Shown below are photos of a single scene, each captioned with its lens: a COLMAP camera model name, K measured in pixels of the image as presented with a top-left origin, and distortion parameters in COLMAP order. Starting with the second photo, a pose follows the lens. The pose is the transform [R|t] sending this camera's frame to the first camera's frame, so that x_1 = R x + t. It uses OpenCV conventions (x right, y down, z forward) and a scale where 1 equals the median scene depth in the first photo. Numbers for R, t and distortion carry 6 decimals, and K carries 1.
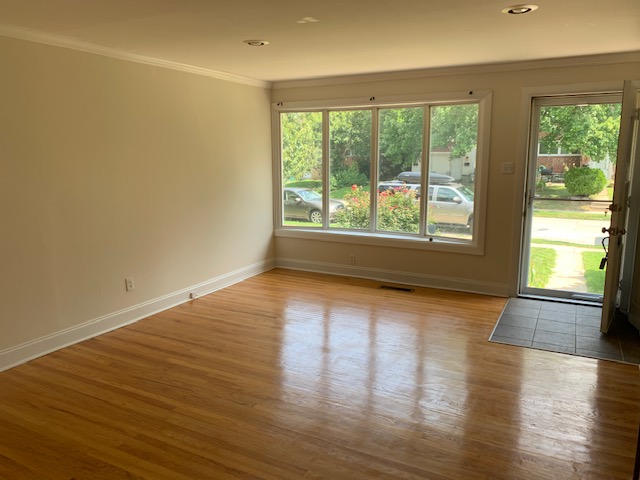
lens RADIAL K [[498.0, 0, 320.2], [0, 498.0, 239.8], [0, 0, 1]] dist [0.035419, -0.050244]
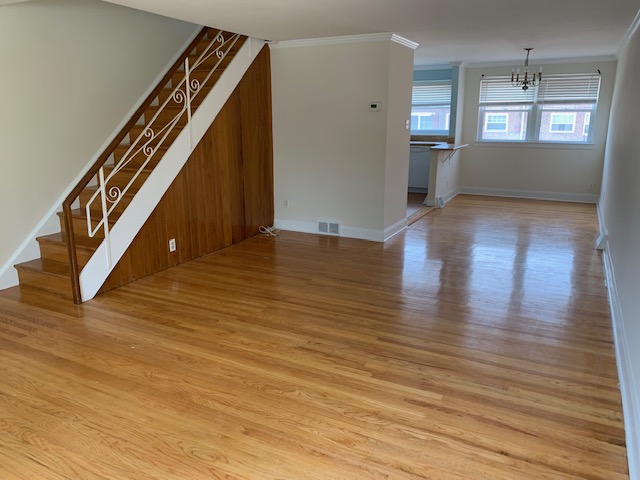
lens RADIAL K [[498.0, 0, 314.5], [0, 498.0, 235.0], [0, 0, 1]] dist [0.035419, -0.050244]
pose [[-0.999967, 0.007890, -0.001681, -0.115113], [0.006564, 0.916889, 0.399087, -0.265299], [0.004690, 0.399063, -0.916911, 1.518755]]
